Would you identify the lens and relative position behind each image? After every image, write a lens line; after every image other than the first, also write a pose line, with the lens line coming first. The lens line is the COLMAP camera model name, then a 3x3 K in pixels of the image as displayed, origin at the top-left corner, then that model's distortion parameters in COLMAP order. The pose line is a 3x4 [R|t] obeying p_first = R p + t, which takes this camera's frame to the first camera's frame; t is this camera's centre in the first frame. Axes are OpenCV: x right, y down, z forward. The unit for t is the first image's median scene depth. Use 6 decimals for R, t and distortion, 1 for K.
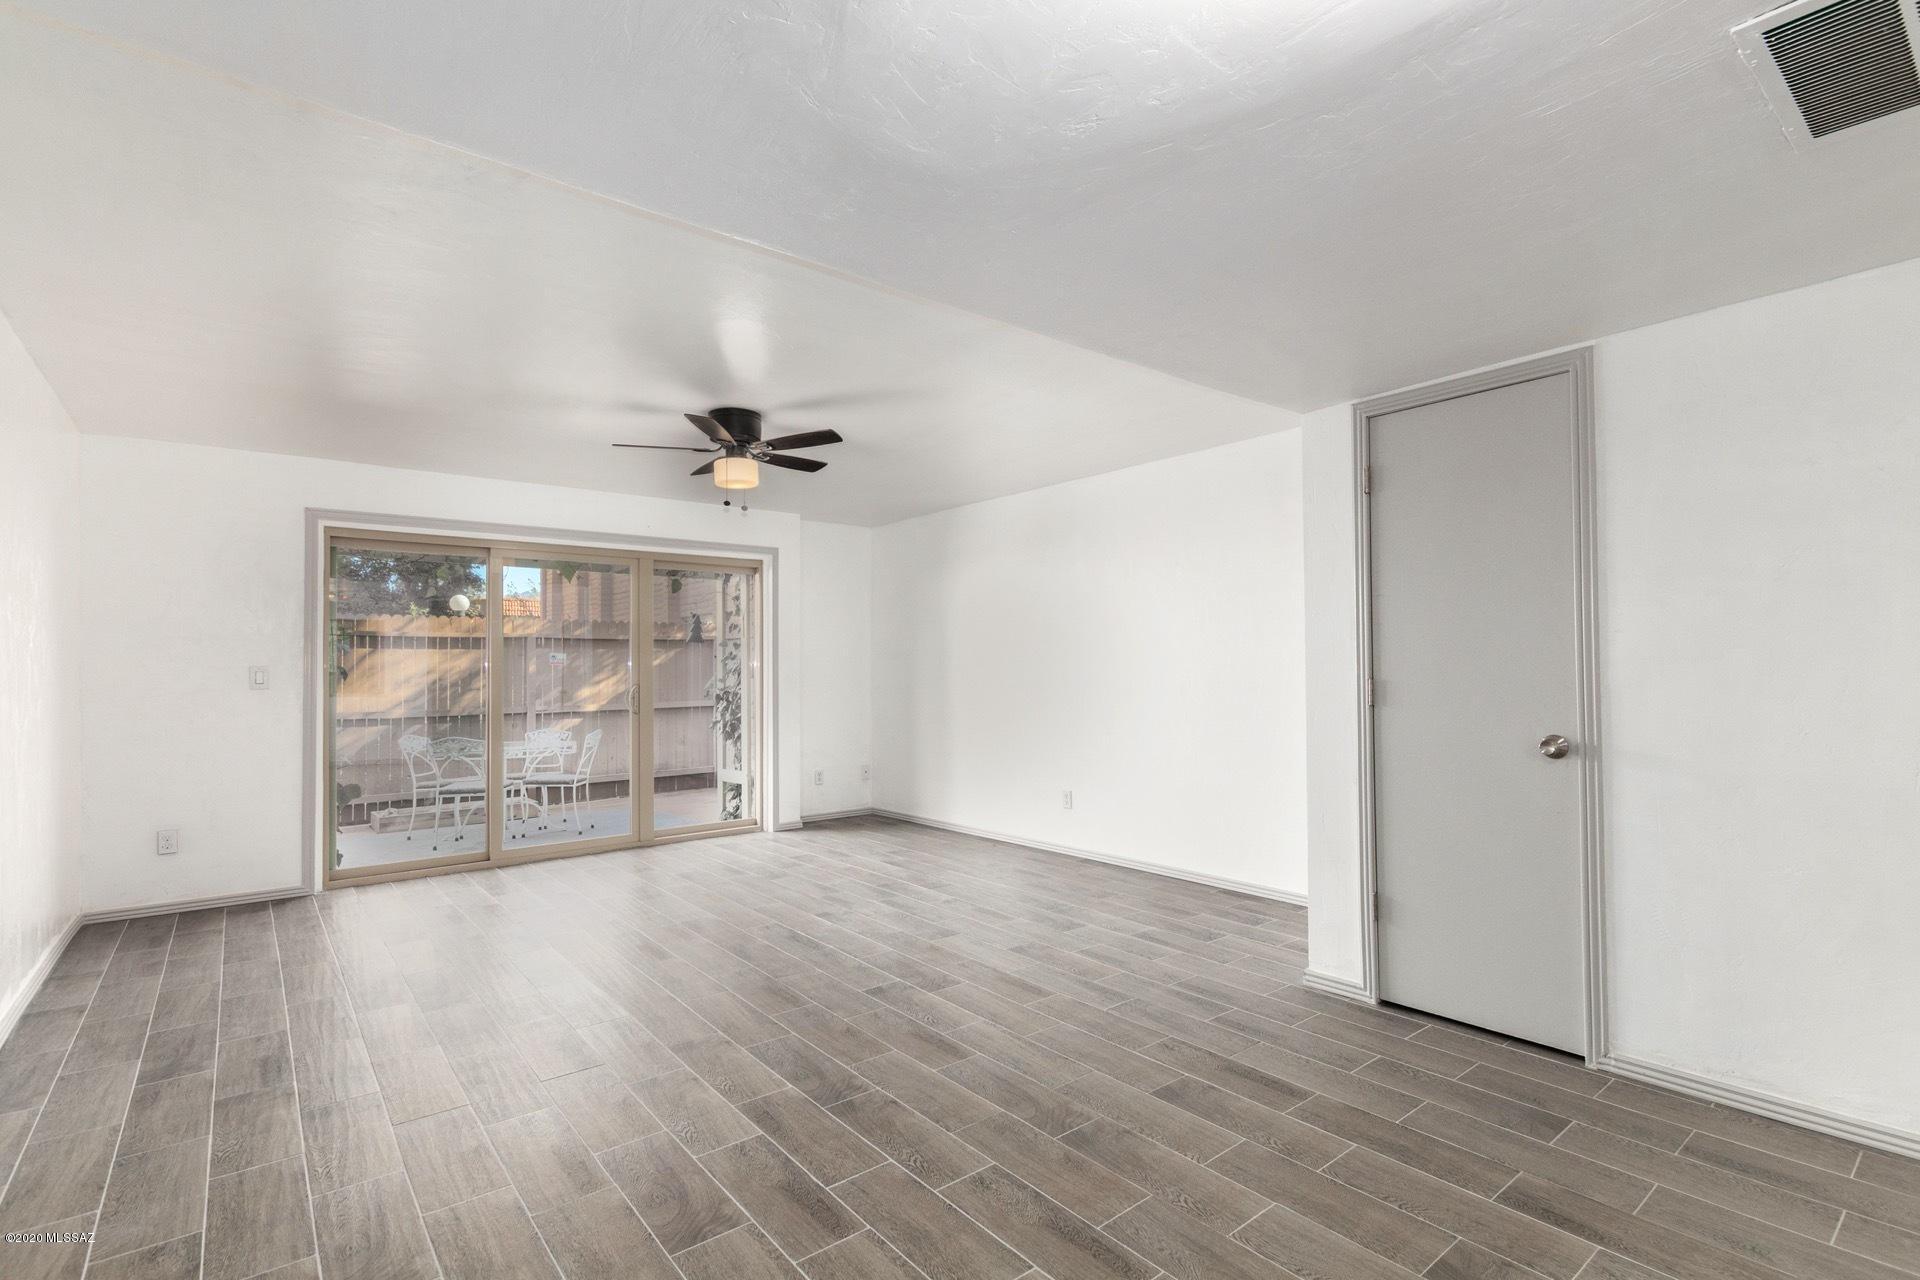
lens RADIAL K [[884.4, 0, 958.7], [0, 884.4, 645.8], [0, 0, 1]] dist [0.008524, -0.003283]
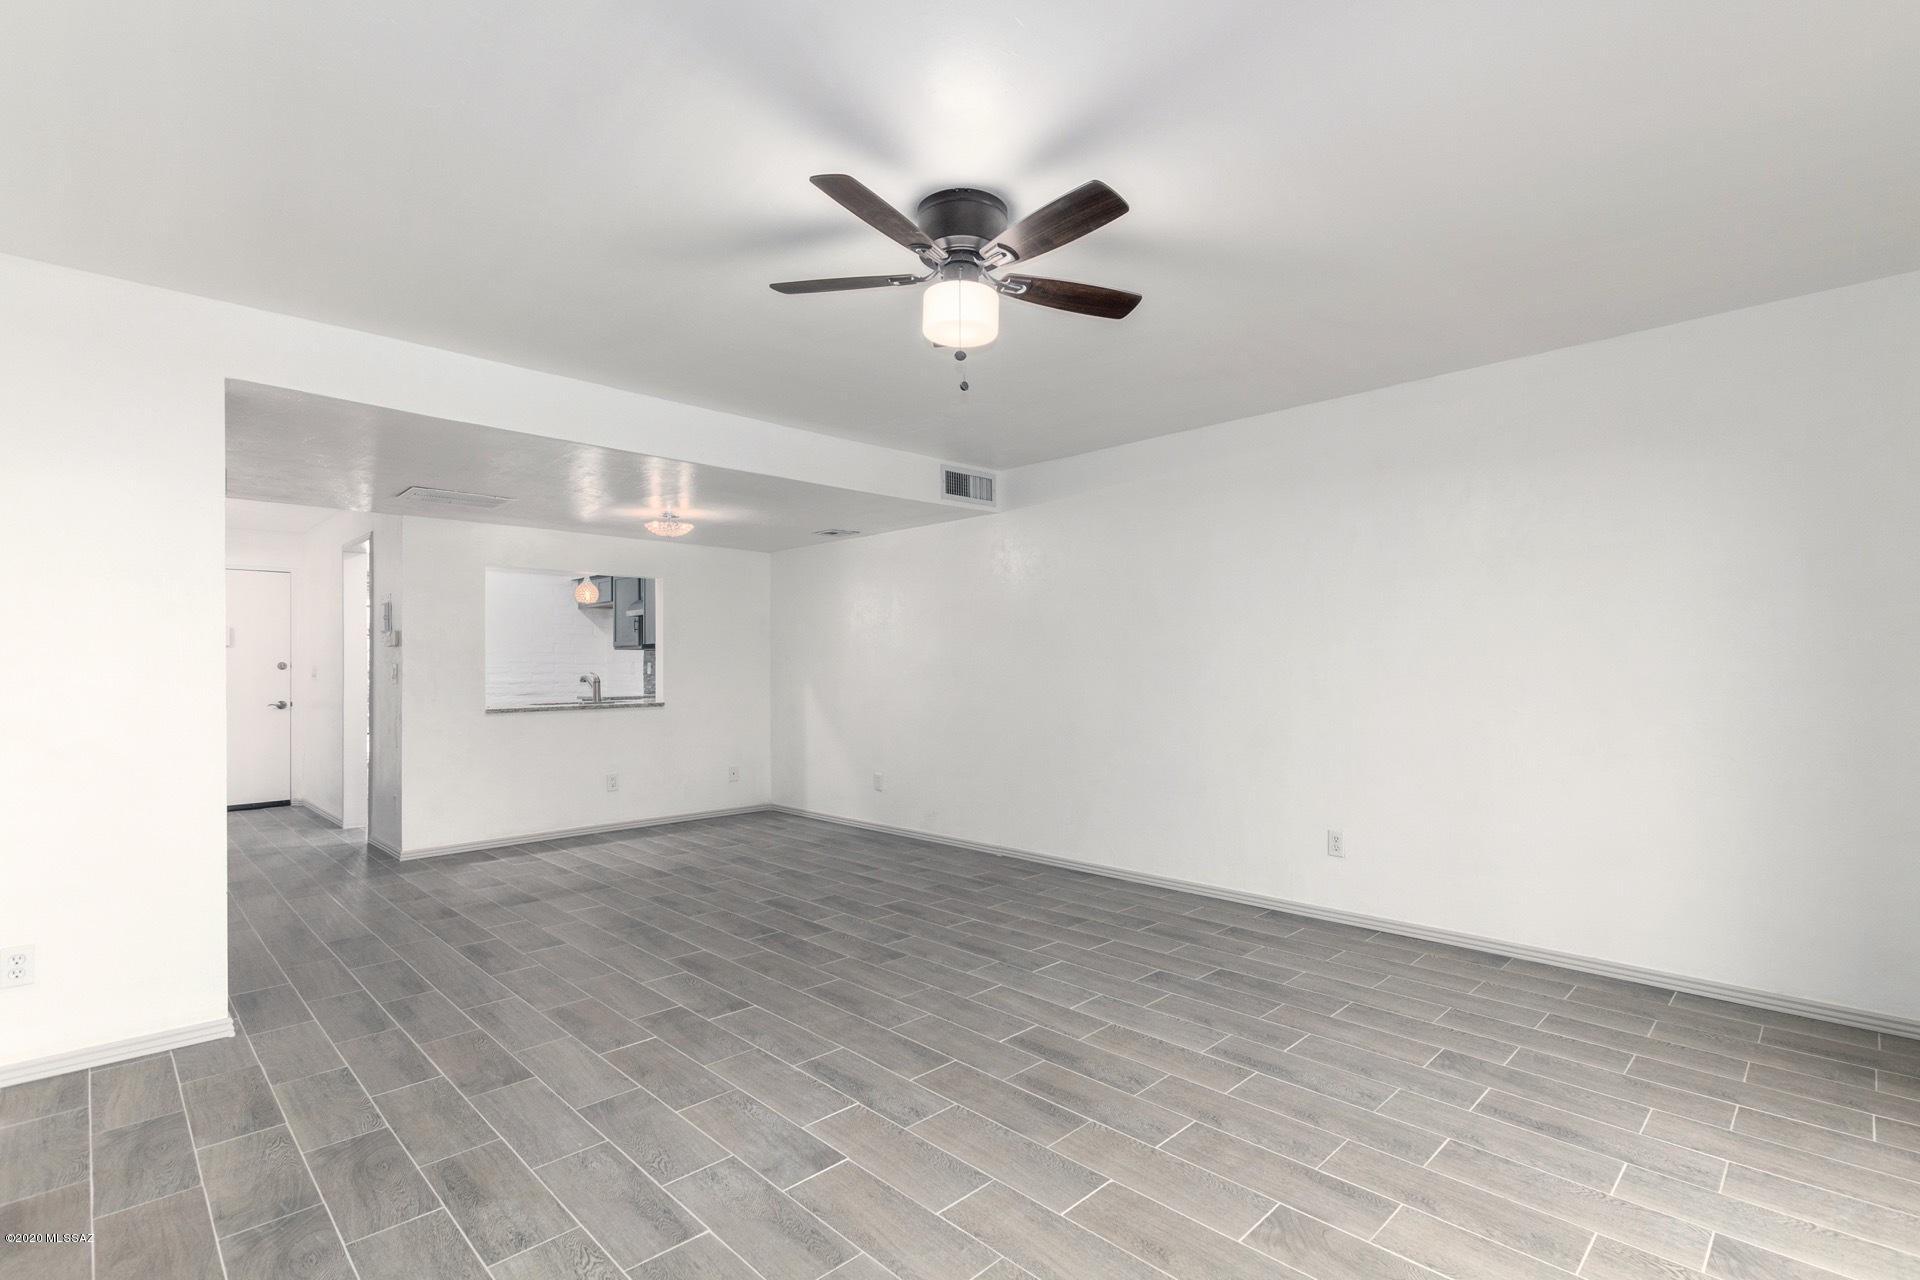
lens RADIAL K [[890.9, 0, 957.4], [0, 890.9, 657.8], [0, 0, 1]] dist [0.000839, -0.000095]
pose [[-0.995168, 0.016823, -0.096734, -0.207205], [0.020645, 0.999040, -0.038638, 0.052390], [0.095991, -0.040448, -0.994560, 1.705130]]
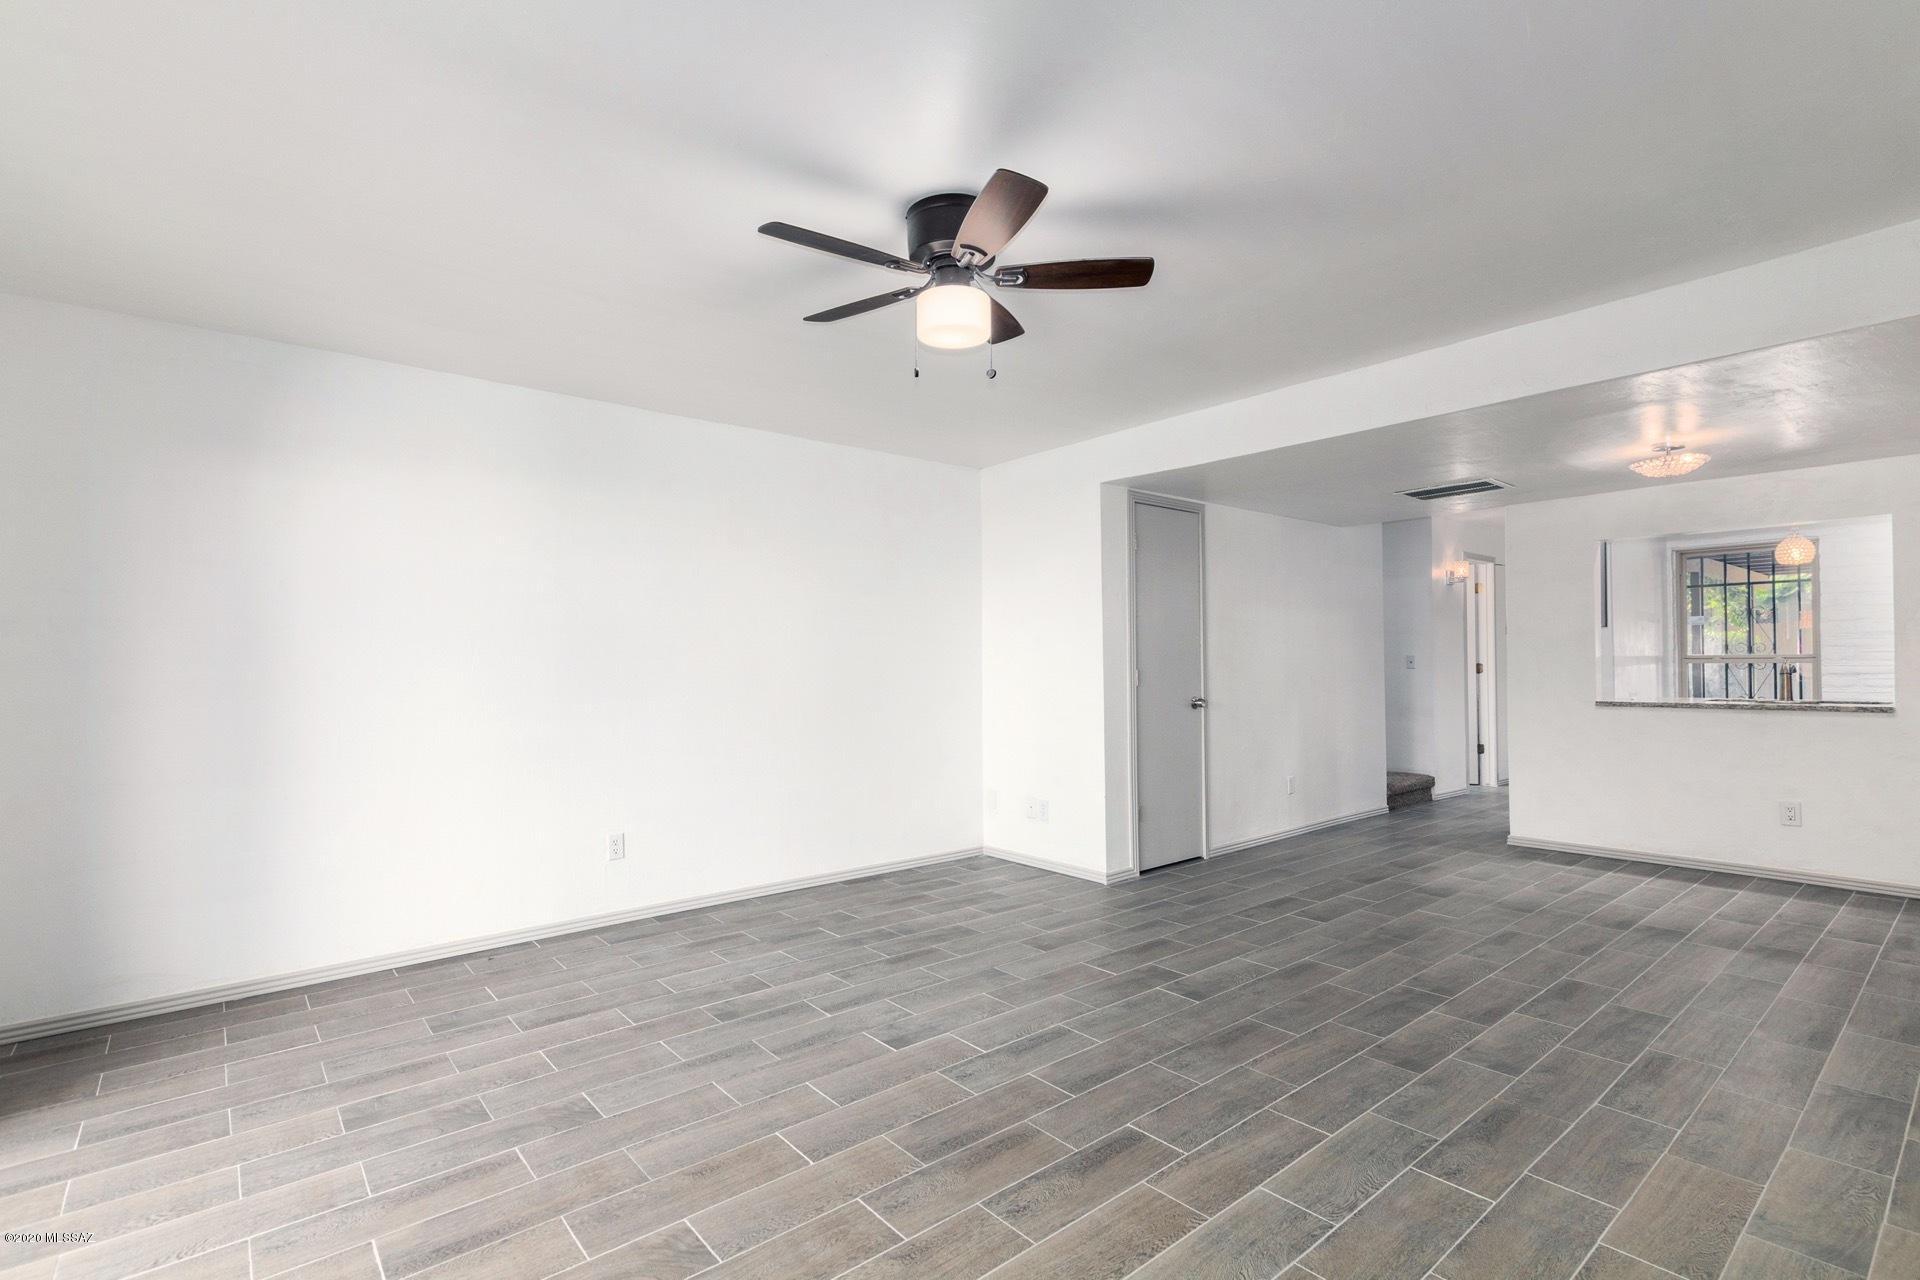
lens RADIAL K [[884.4, 0, 975.6], [0, 884.4, 655.7], [0, 0, 1]] dist [0.008524, -0.003283]
pose [[-0.023455, 0.020253, 0.999520, -0.902598], [-0.019064, 0.999604, -0.020702, 0.041375], [-0.999543, -0.019541, -0.023060, 1.089033]]
